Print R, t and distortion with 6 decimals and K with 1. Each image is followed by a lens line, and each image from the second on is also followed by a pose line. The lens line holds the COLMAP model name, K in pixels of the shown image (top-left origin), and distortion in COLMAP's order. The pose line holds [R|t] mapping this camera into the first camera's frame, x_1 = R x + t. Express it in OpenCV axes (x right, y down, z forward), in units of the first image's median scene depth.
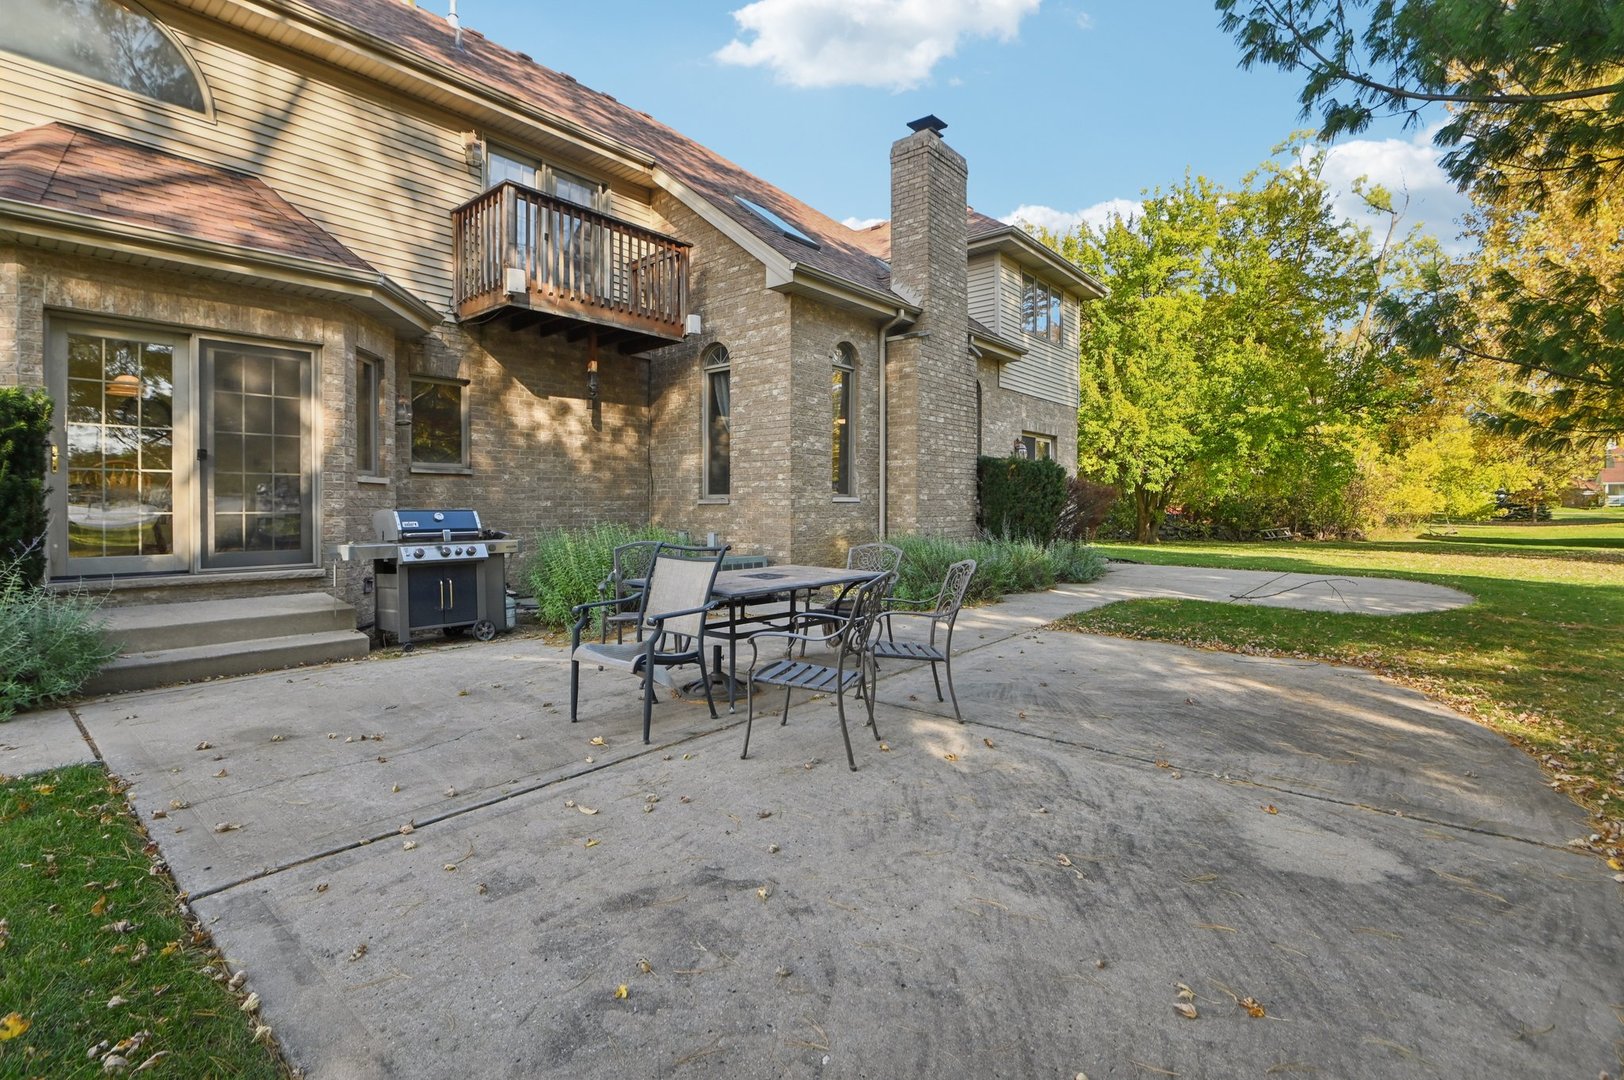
lens RADIAL K [[750.1, 0, 815.9], [0, 750.1, 534.1], [0, 0, 1]] dist [-0.008767, -0.007043]
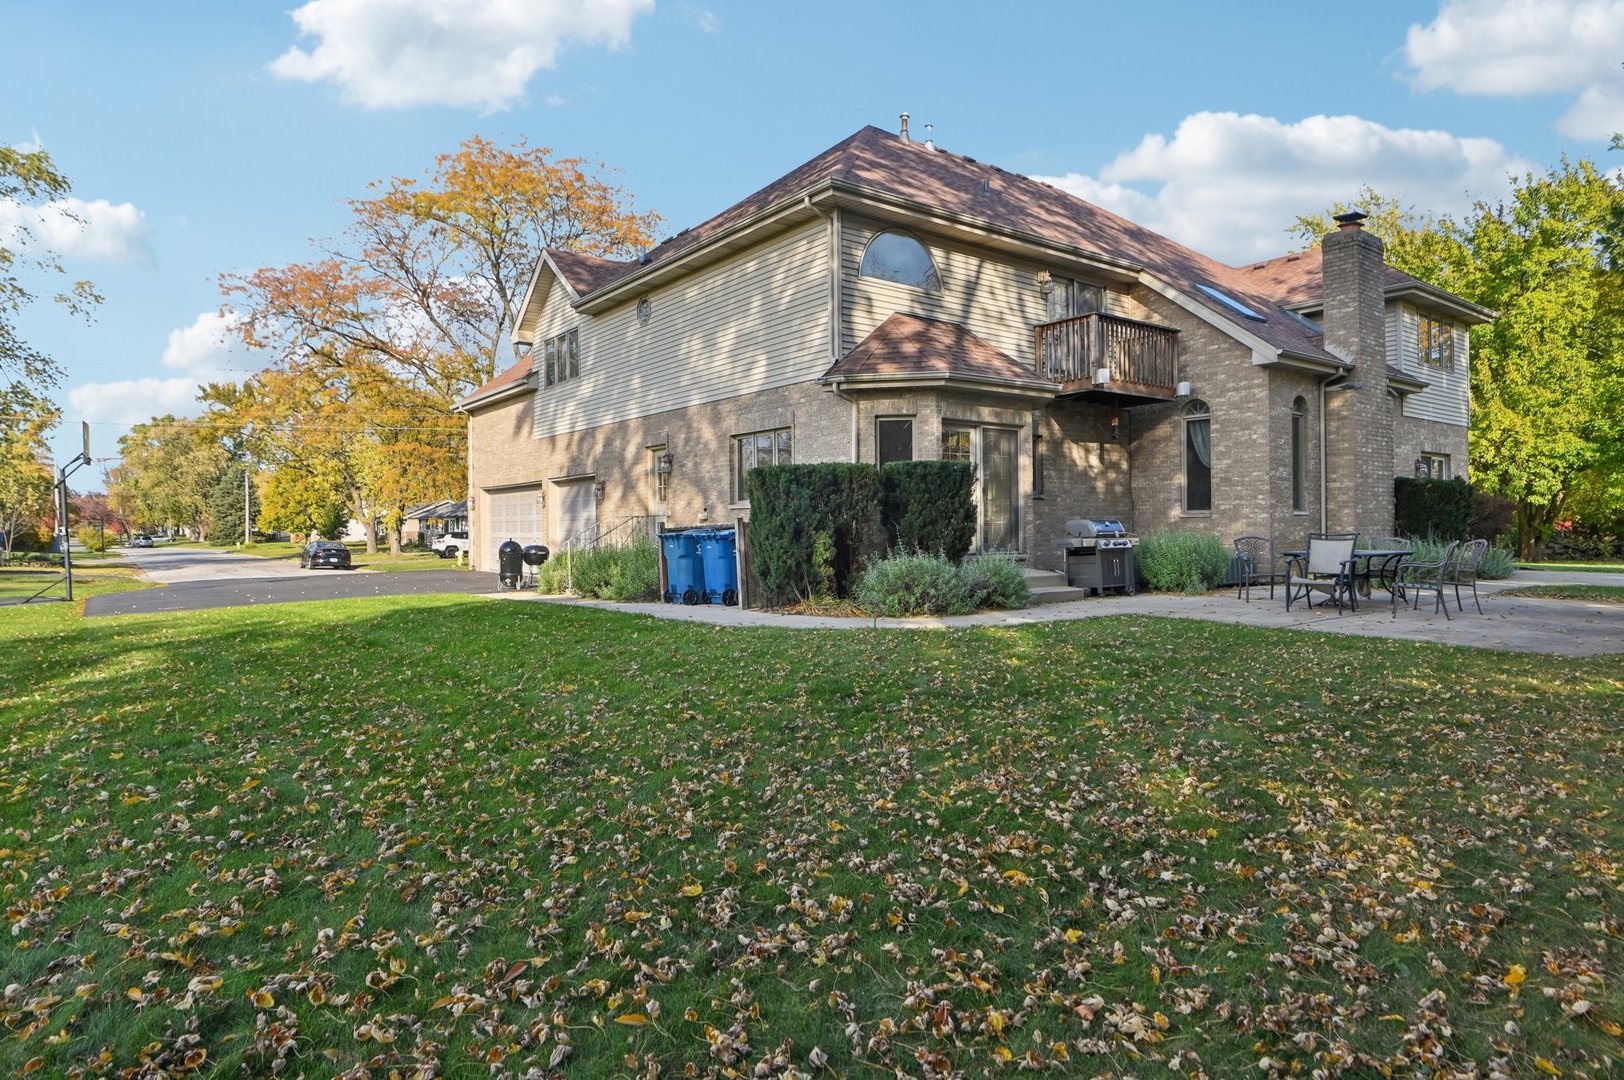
lens RADIAL K [[963.4, 0, 773.9], [0, 963.4, 524.2], [0, 0, 1]] dist [-0.029970, -0.002801]
pose [[0.971067, -0.003506, -0.238782, -0.199889], [-0.005992, 0.999220, -0.039038, 0.019405], [0.238732, 0.039339, 0.970288, -0.372181]]
